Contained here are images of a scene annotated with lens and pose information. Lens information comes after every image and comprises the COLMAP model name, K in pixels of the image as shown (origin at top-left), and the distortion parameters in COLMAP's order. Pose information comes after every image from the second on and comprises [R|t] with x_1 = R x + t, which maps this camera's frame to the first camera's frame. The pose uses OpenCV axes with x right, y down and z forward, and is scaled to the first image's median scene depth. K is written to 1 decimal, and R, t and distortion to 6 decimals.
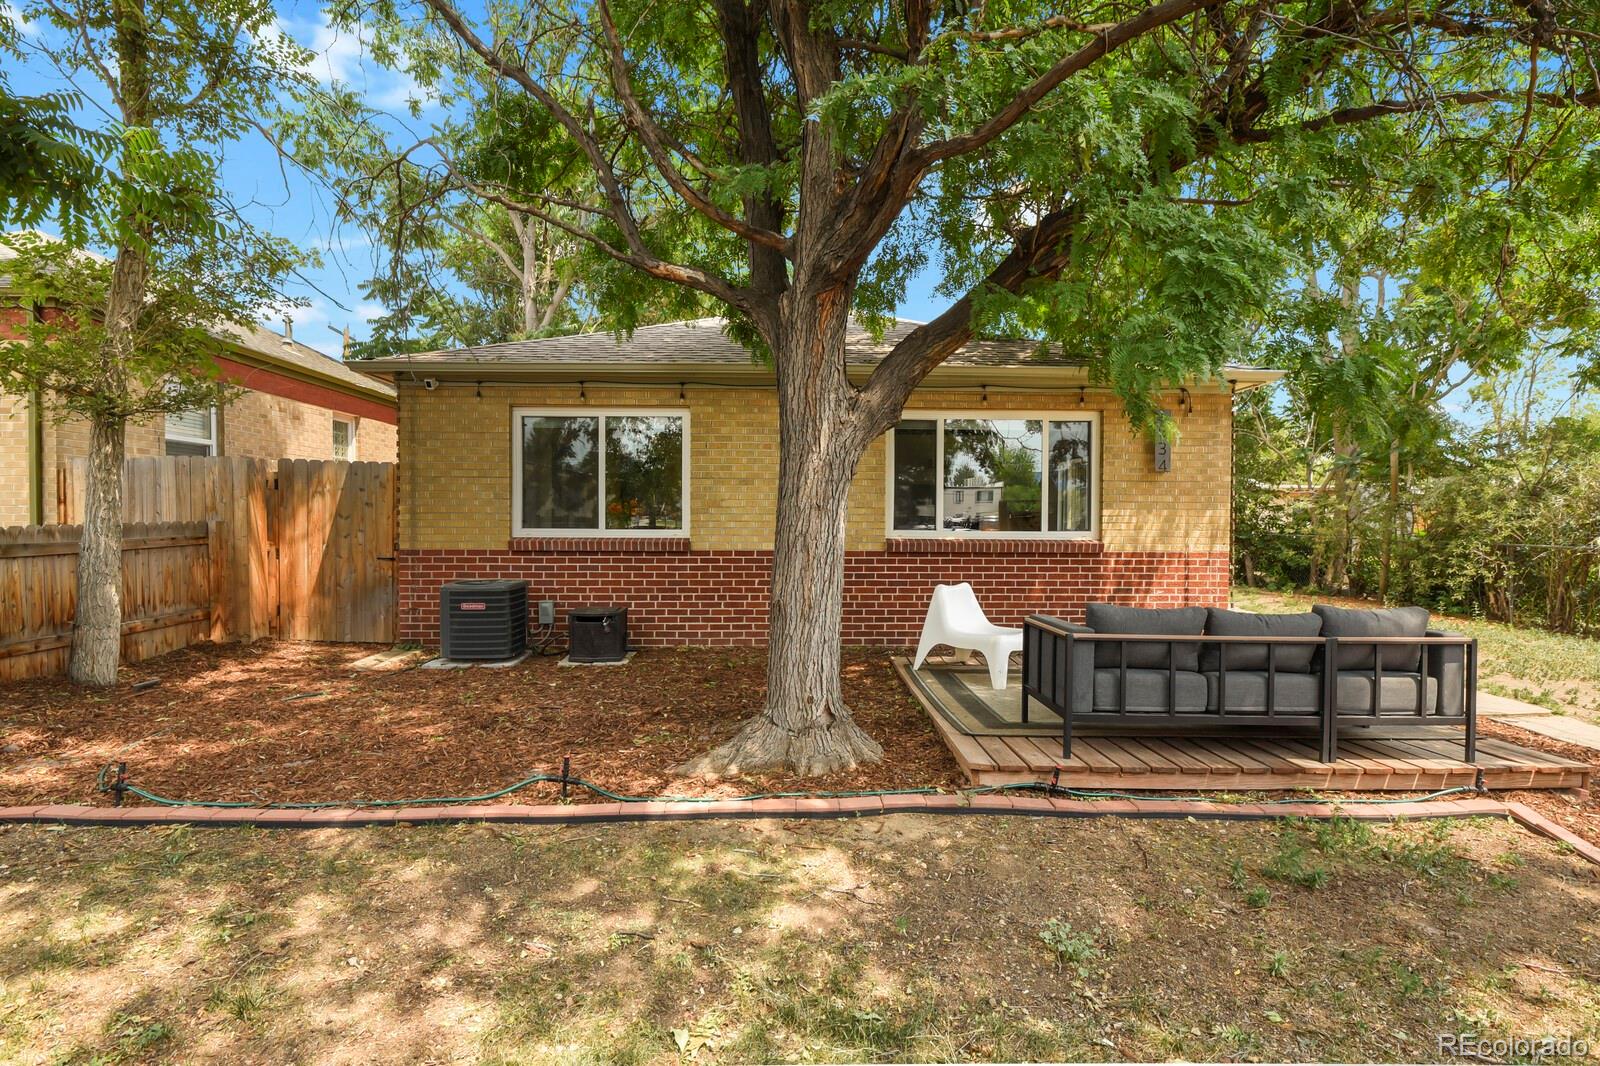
lens RADIAL K [[780.6, 0, 802.9], [0, 780.6, 531.4], [0, 0, 1]] dist [0.000642, -0.009619]
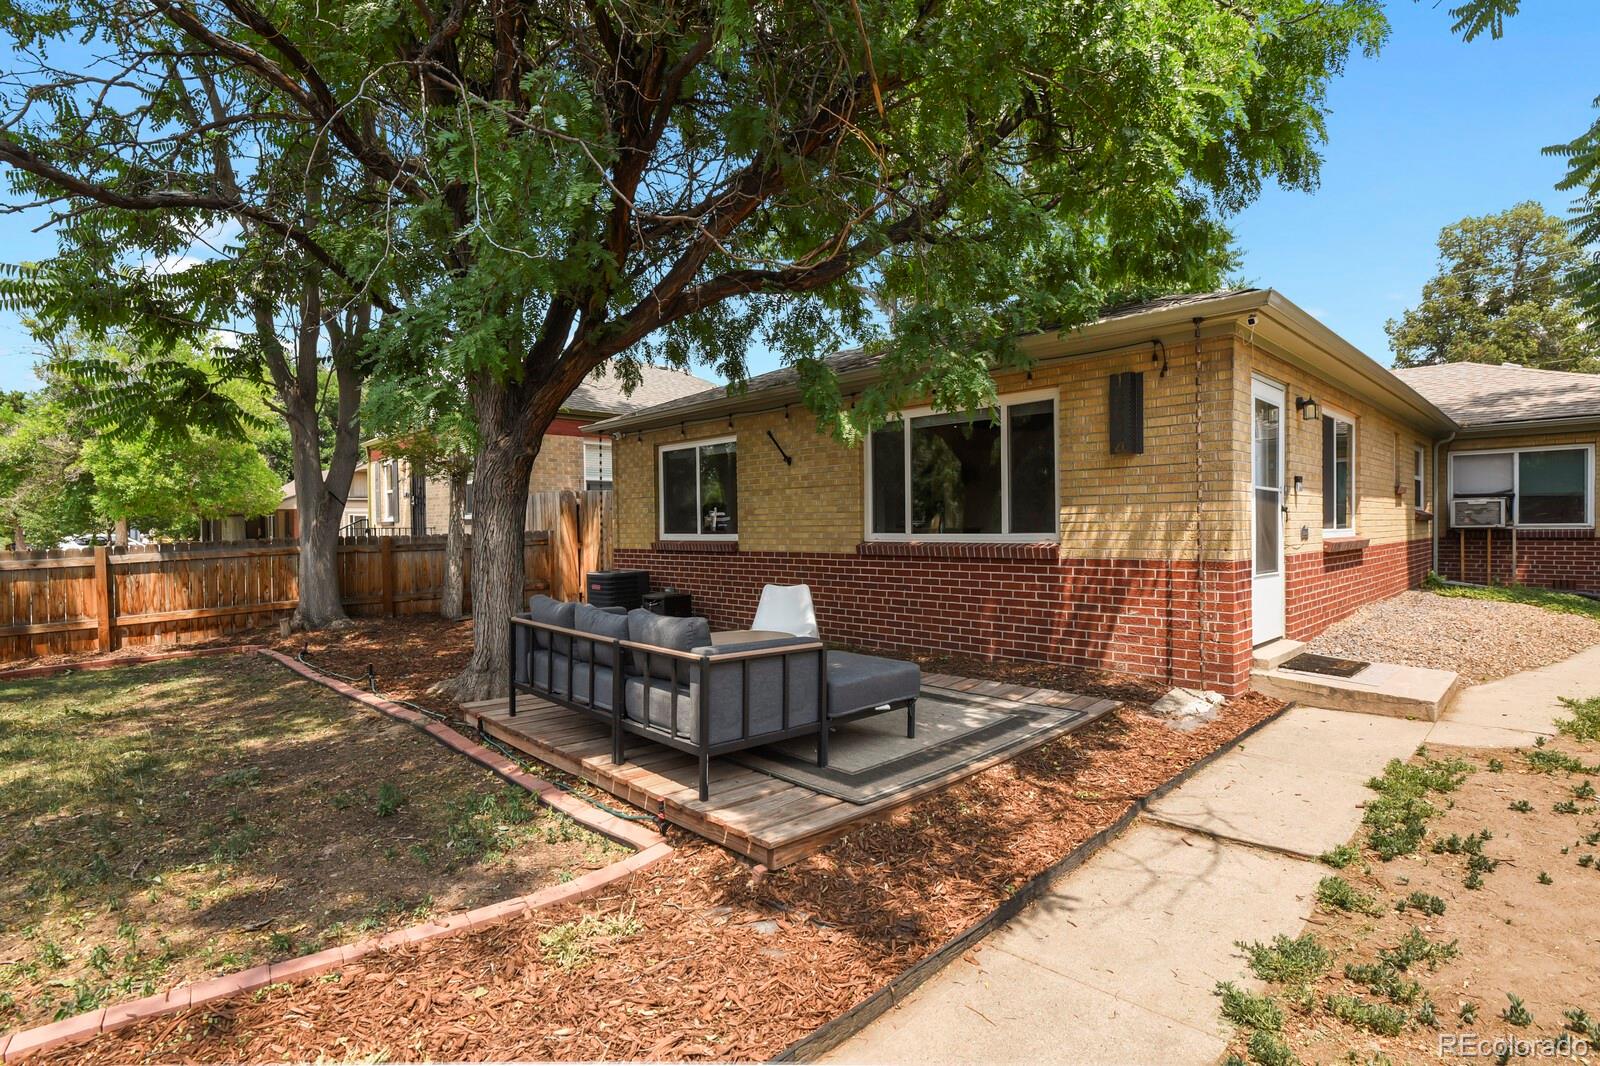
lens RADIAL K [[780.6, 0, 802.9], [0, 780.6, 531.4], [0, 0, 1]] dist [0.000642, -0.009619]
pose [[0.678664, -0.008627, -0.734398, 0.812361], [0.005130, 0.999962, -0.007006, 0.002635], [0.734431, 0.000987, 0.678683, 0.252834]]
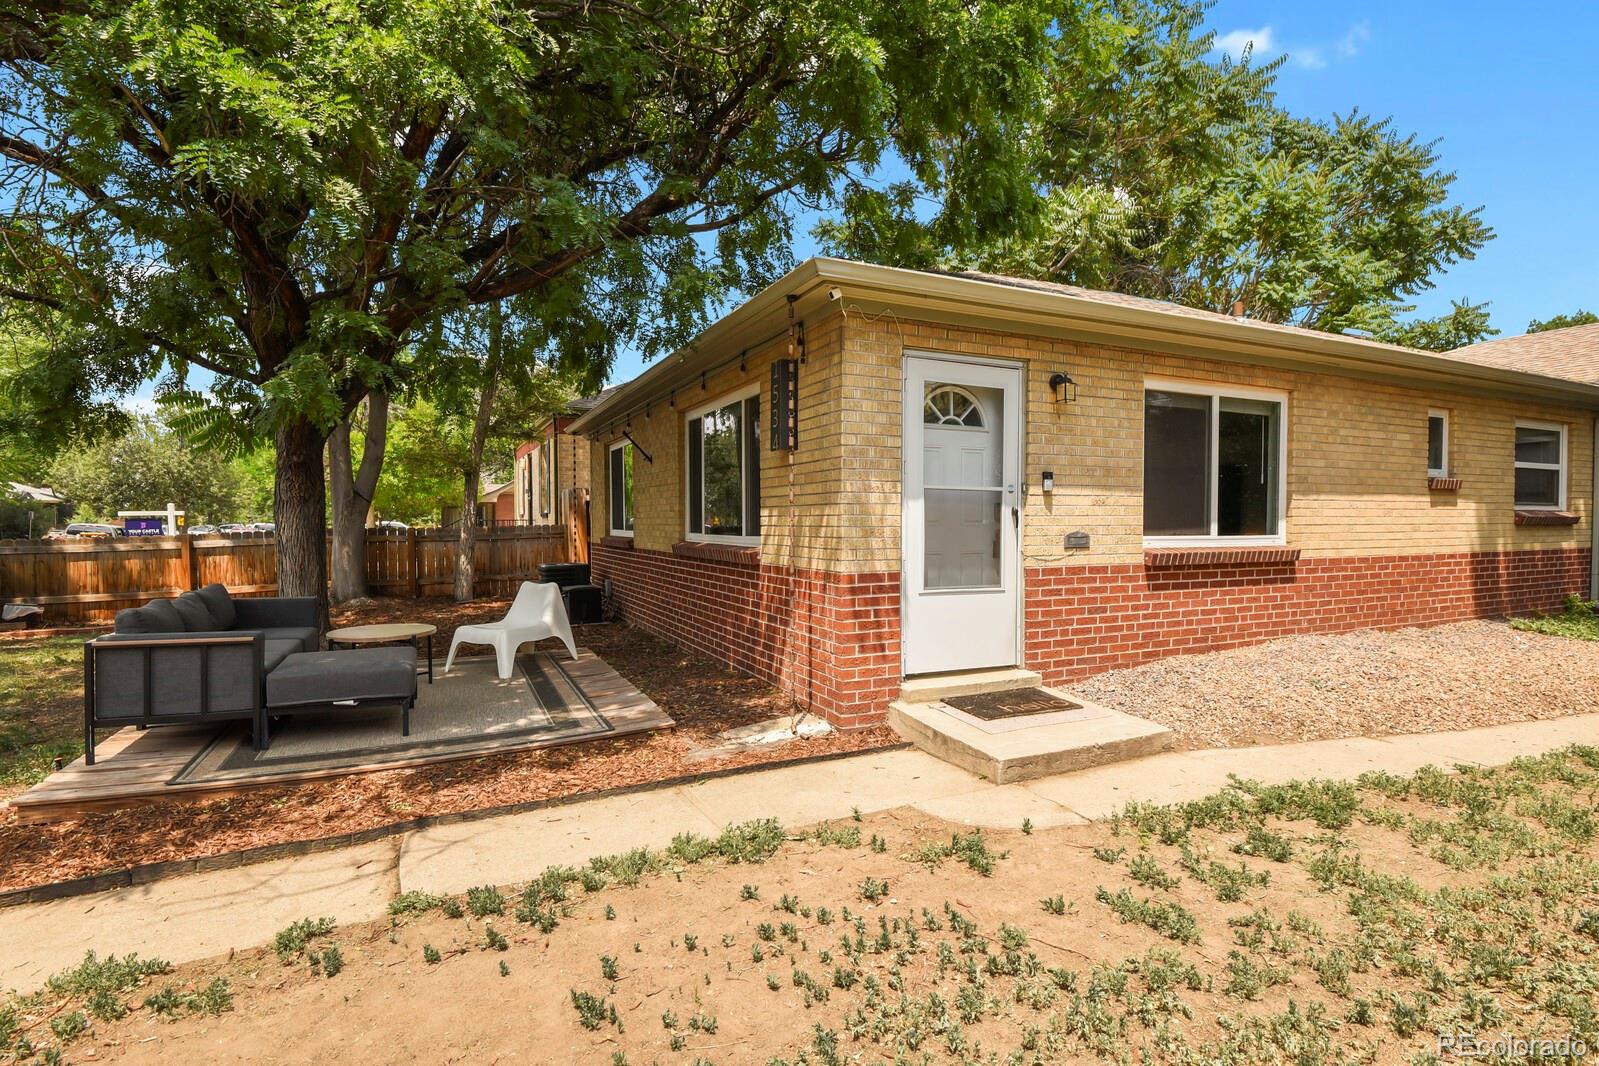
lens RADIAL K [[780.1, 0, 802.4], [0, 780.1, 531.4], [0, 0, 1]] dist [0.000642, -0.009619]
pose [[0.391257, 0.006663, -0.920257, 1.113568], [-0.007733, 0.999962, 0.003953, -0.008769], [0.920249, 0.005570, 0.391293, 0.760992]]
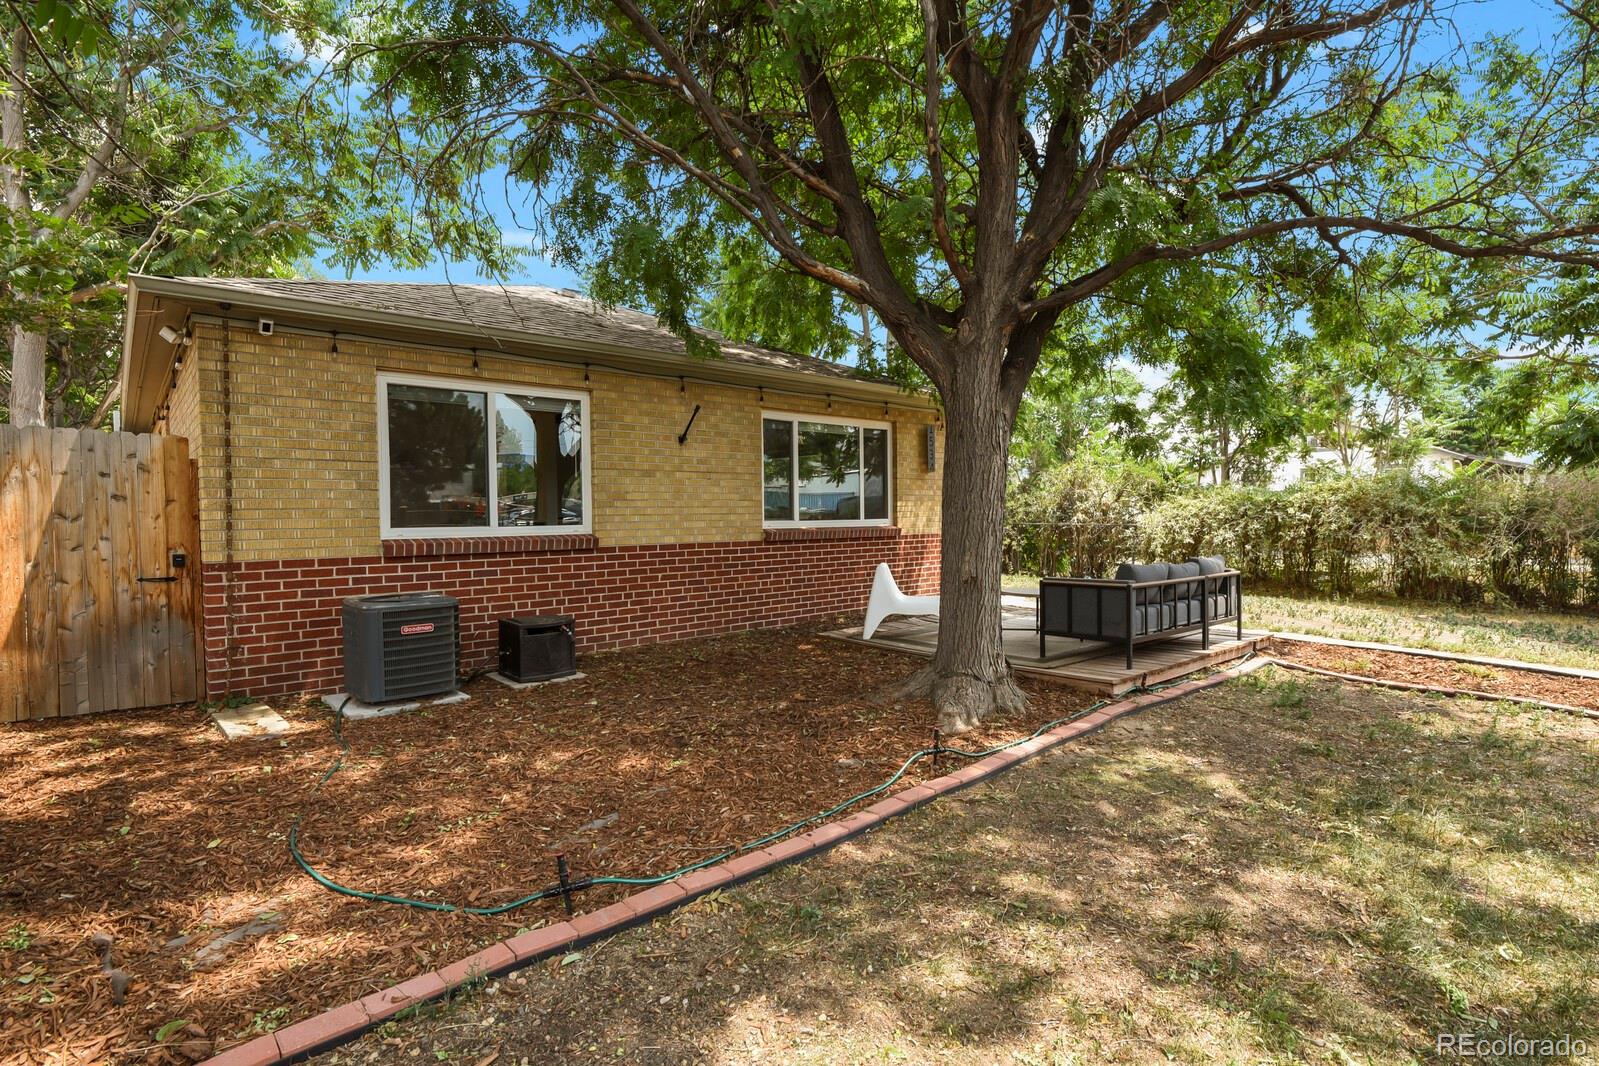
lens RADIAL K [[780.1, 0, 802.4], [0, 780.1, 531.4], [0, 0, 1]] dist [0.000642, -0.009619]
pose [[0.763164, -0.028466, 0.645578, -0.551595], [0.023202, 0.999592, 0.016648, -0.003997], [-0.645788, 0.002273, 0.763513, 0.143496]]
